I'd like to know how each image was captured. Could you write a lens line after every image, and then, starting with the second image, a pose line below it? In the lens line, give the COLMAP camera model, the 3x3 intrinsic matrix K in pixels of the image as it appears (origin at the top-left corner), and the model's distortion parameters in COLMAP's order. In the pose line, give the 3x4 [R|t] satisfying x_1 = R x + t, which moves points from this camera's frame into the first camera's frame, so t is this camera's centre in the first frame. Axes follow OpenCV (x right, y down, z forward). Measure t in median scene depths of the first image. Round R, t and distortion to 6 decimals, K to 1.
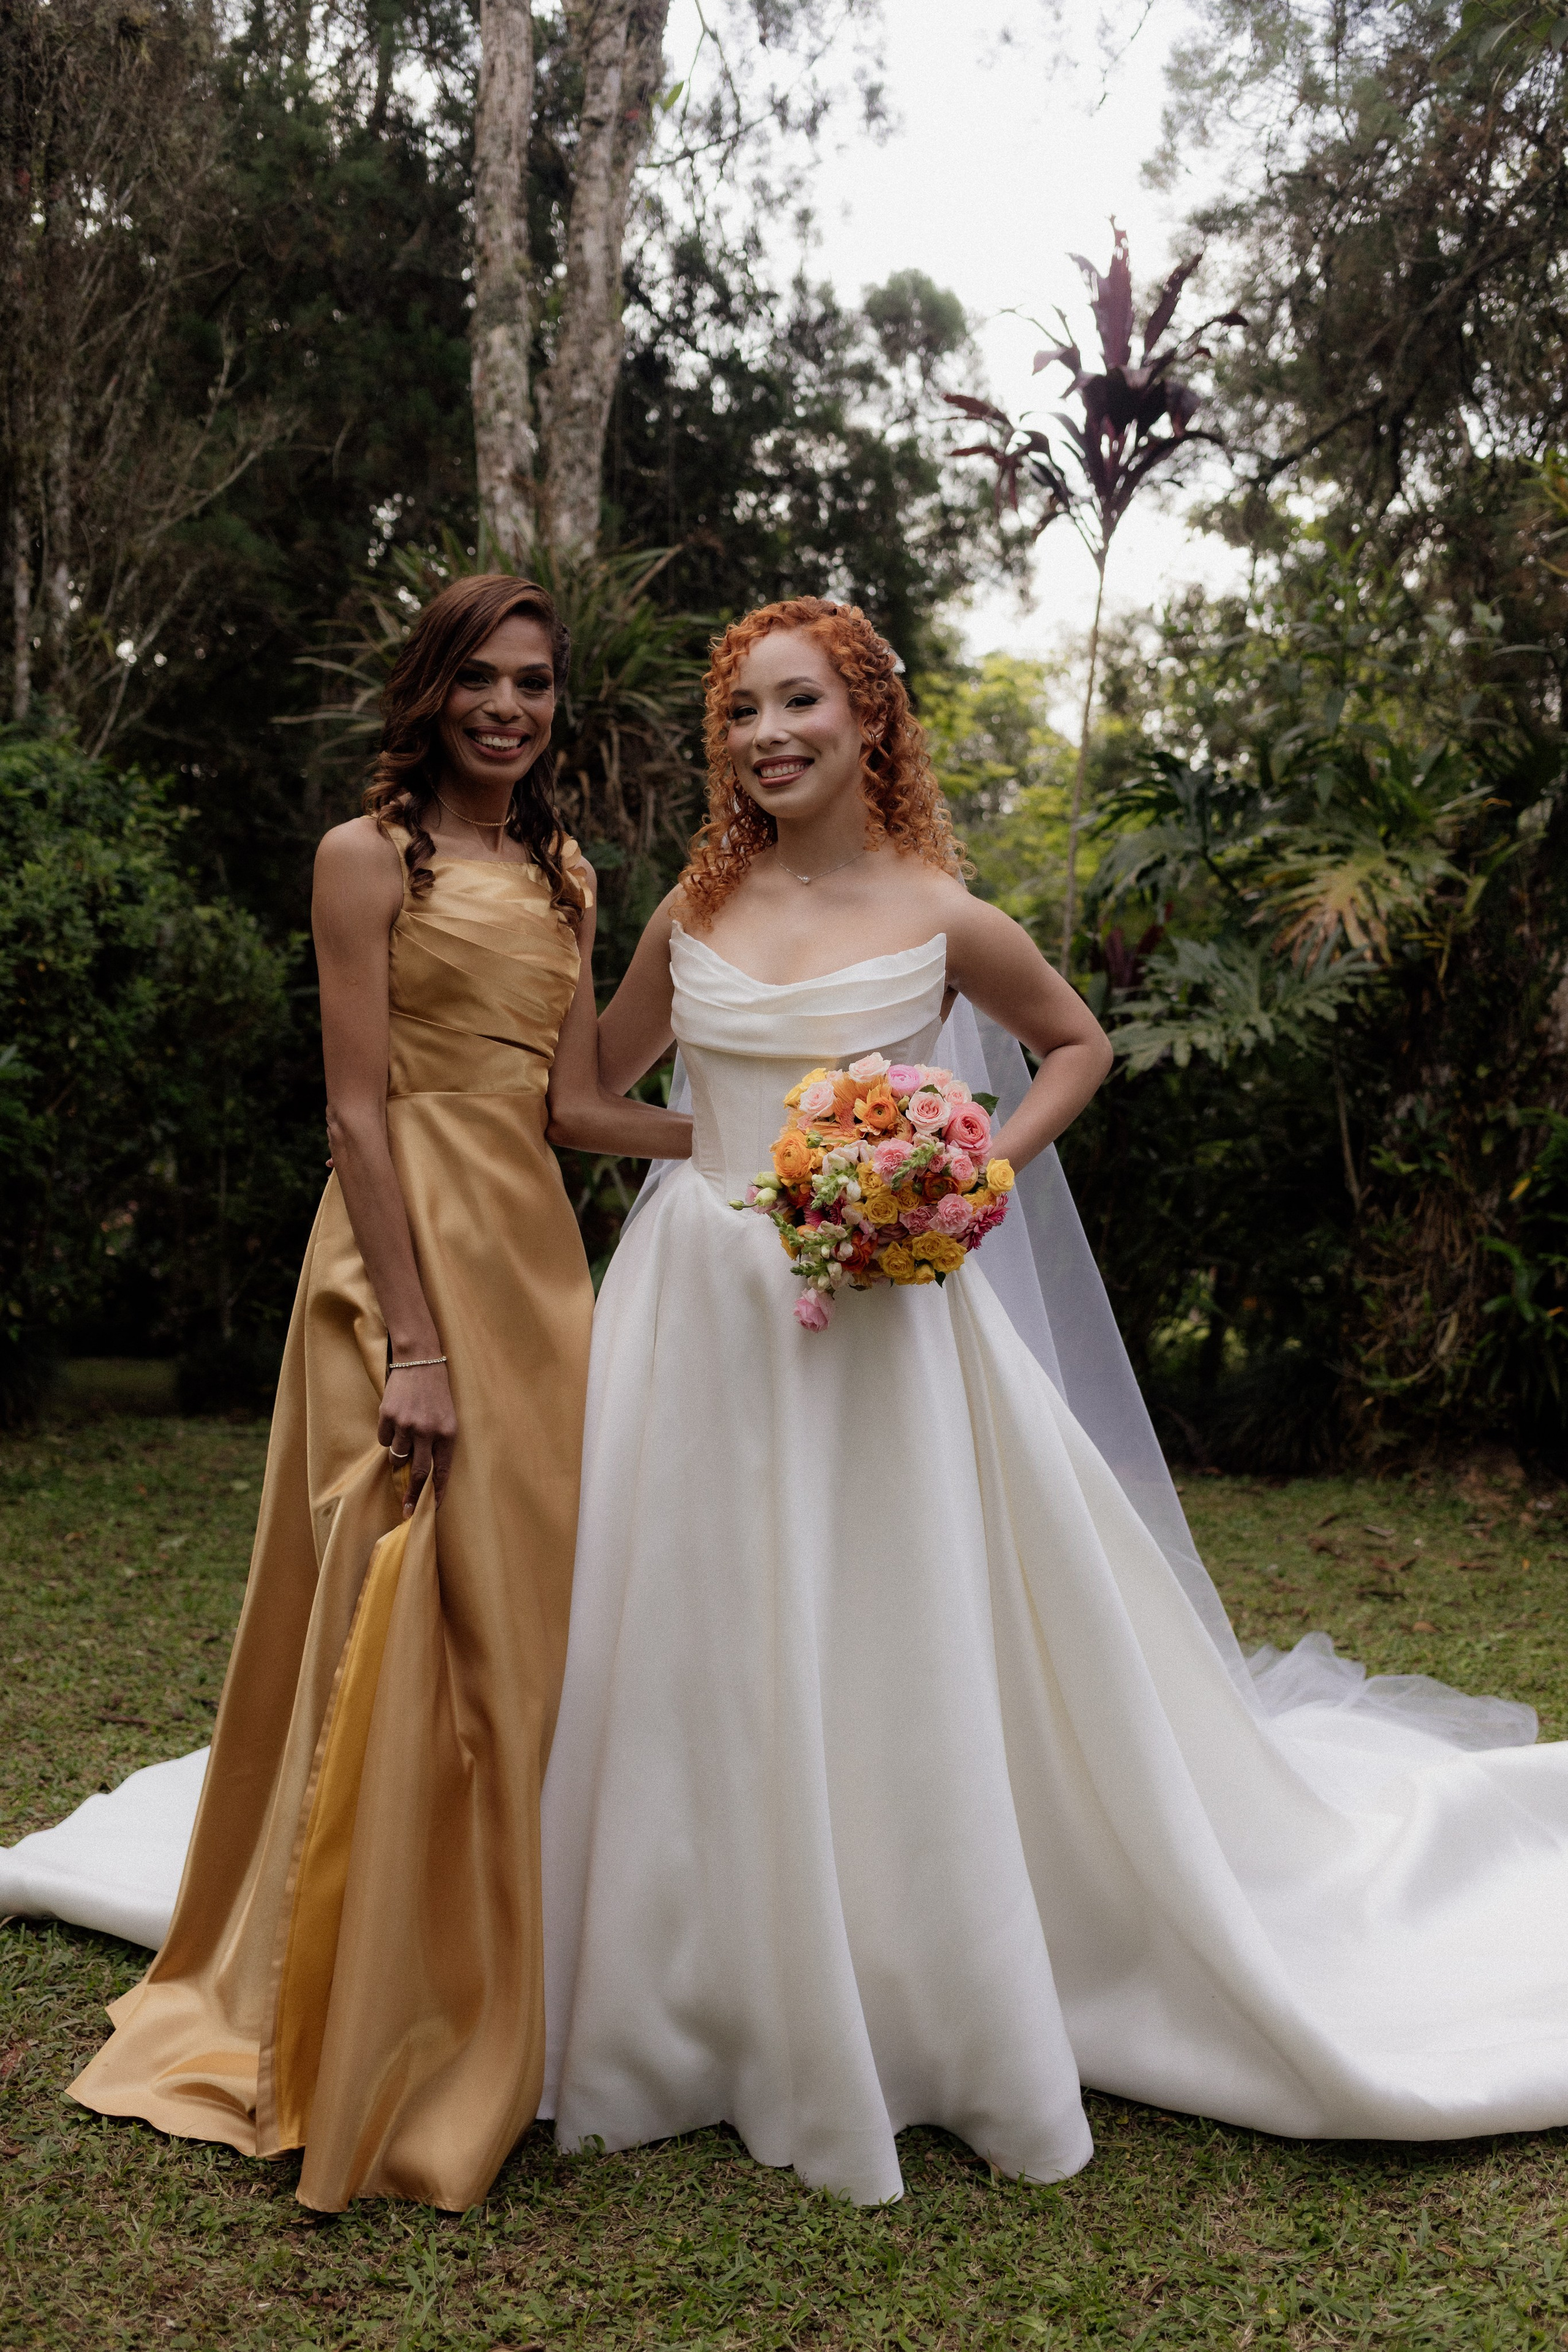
lens RADIAL K [[2689.7, 0, 784.0], [0, 2689.7, 1176.0], [0, 0, 1]] dist [0.005733, -0.021047]
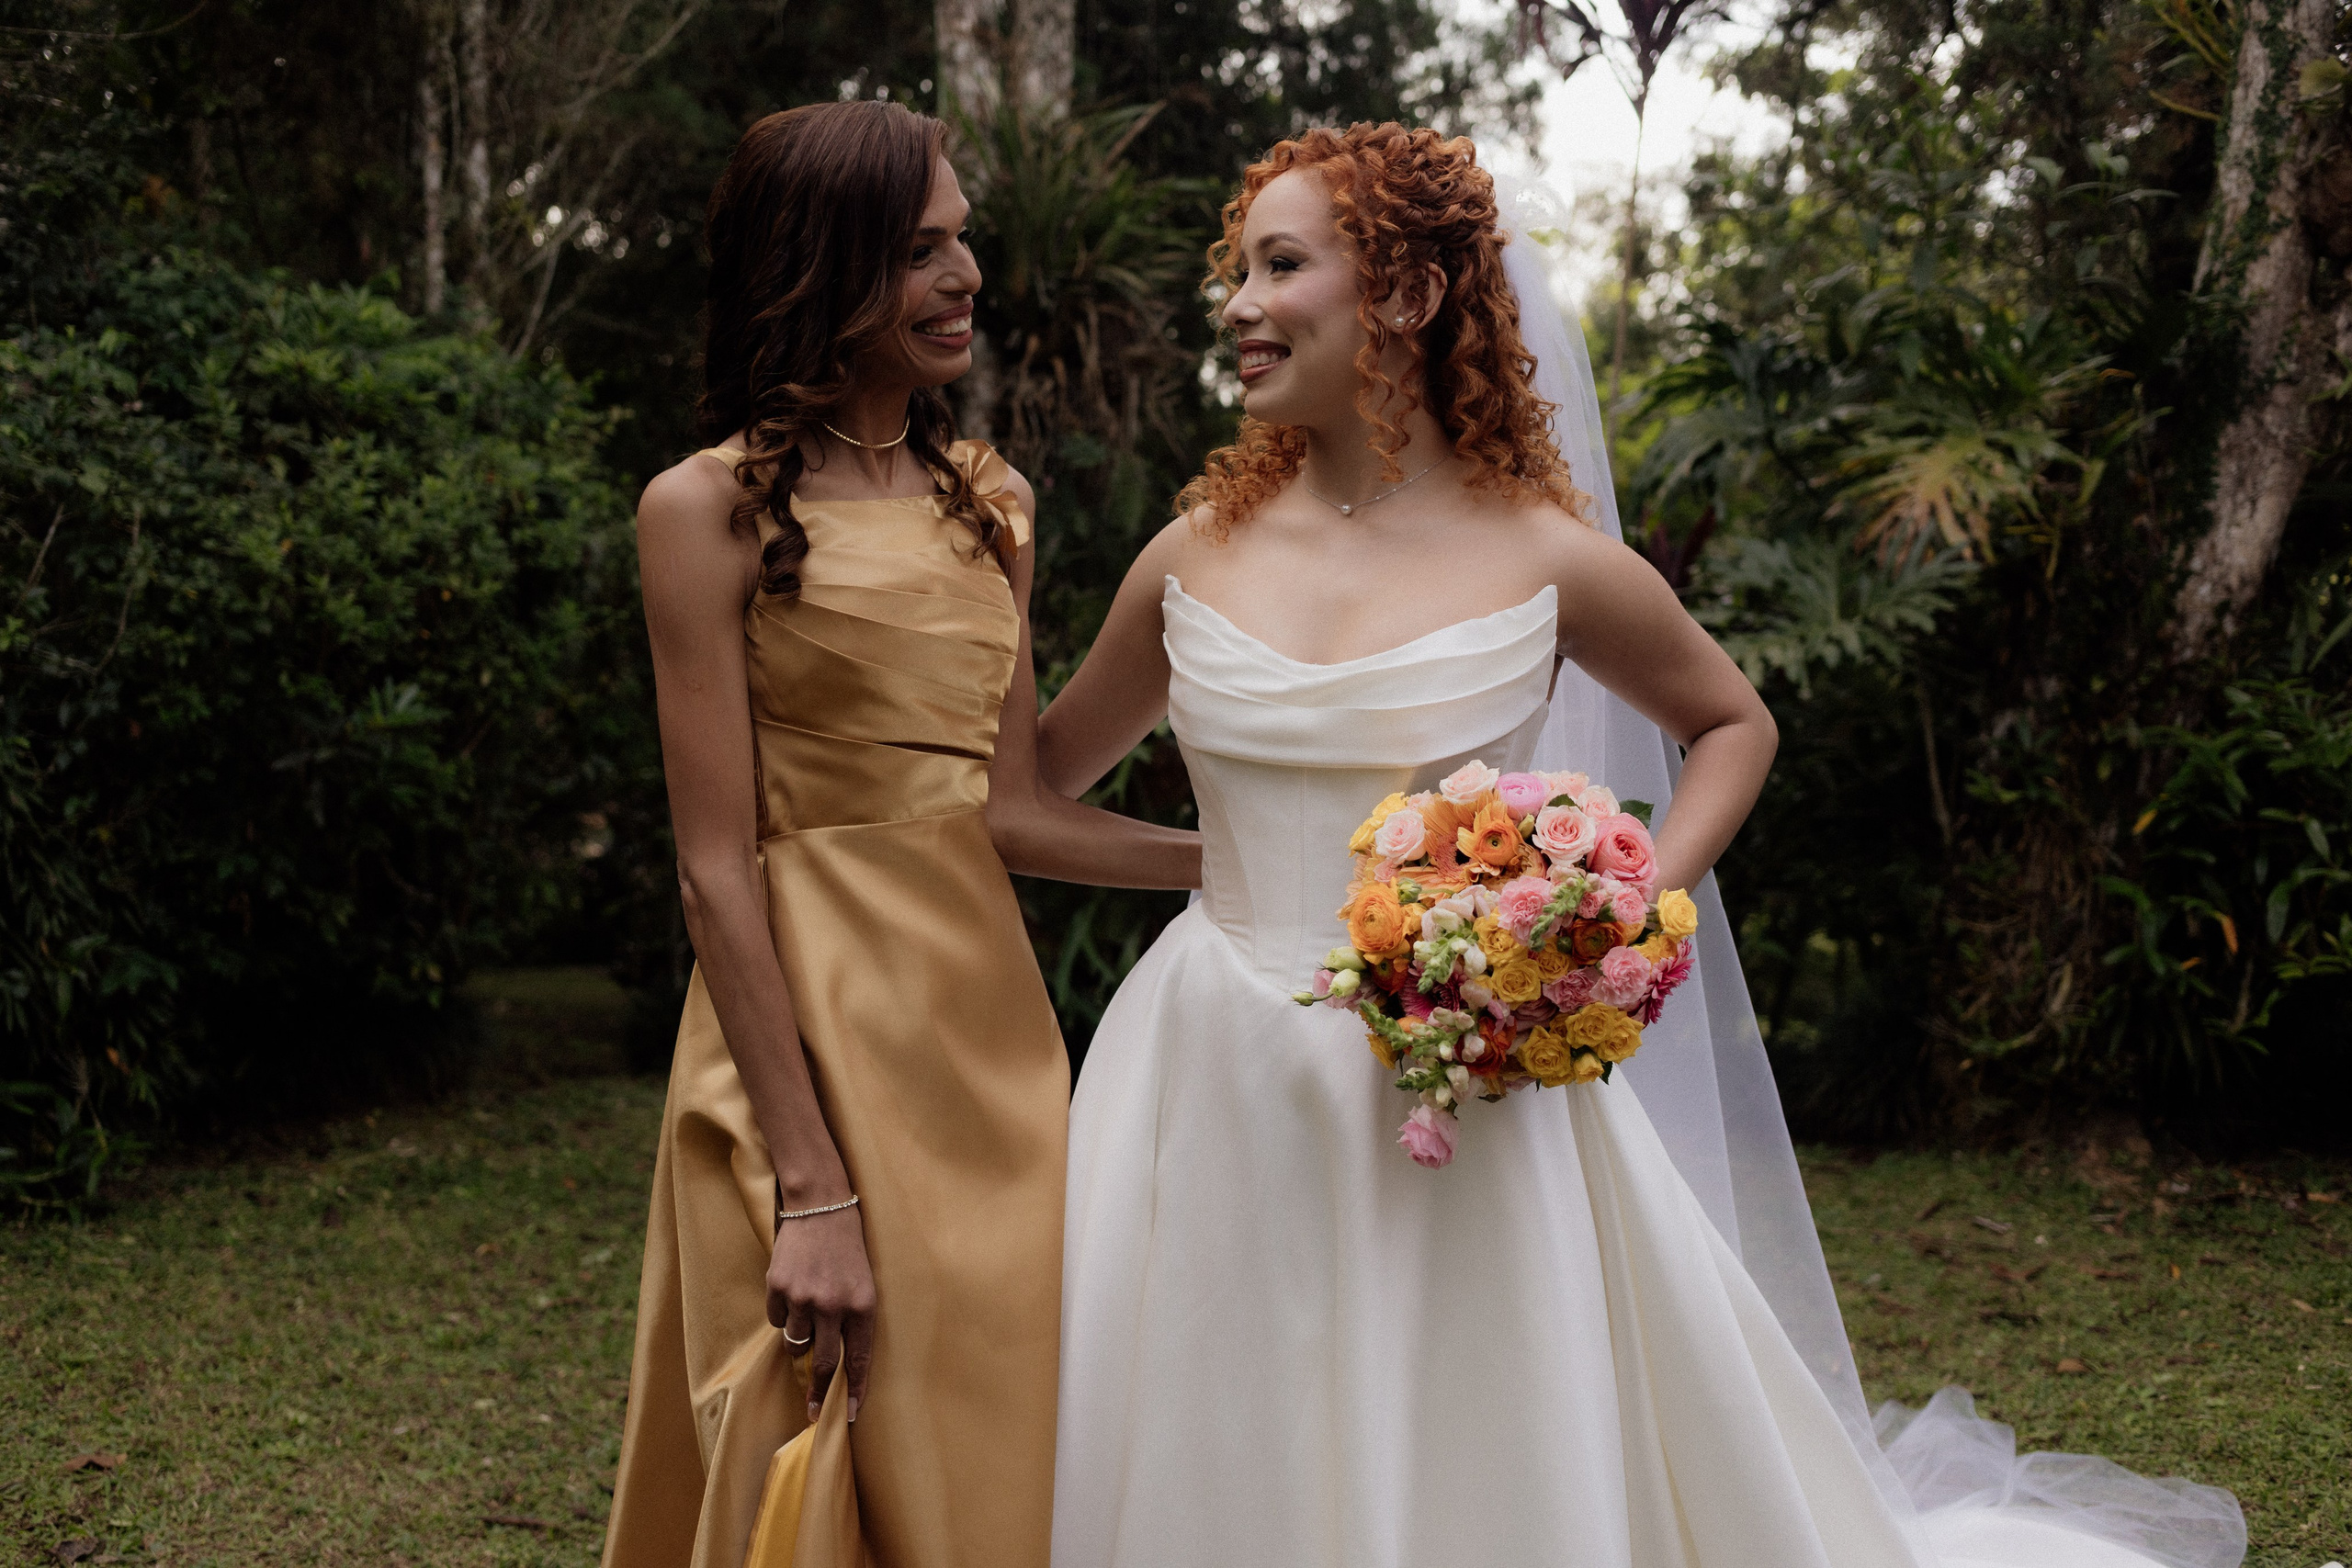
lens RADIAL K [[2709.8, 0, 1134.1], [0, 2709.8, 782.9], [0, 0, 1]] dist [-0.027519, 0.008189]
pose [[0.998597, -0.013233, -0.051266, -0.005923], [0.013714, 0.999865, 0.009049, -0.019429], [0.051139, -0.009739, 0.998644, 0.116738]]
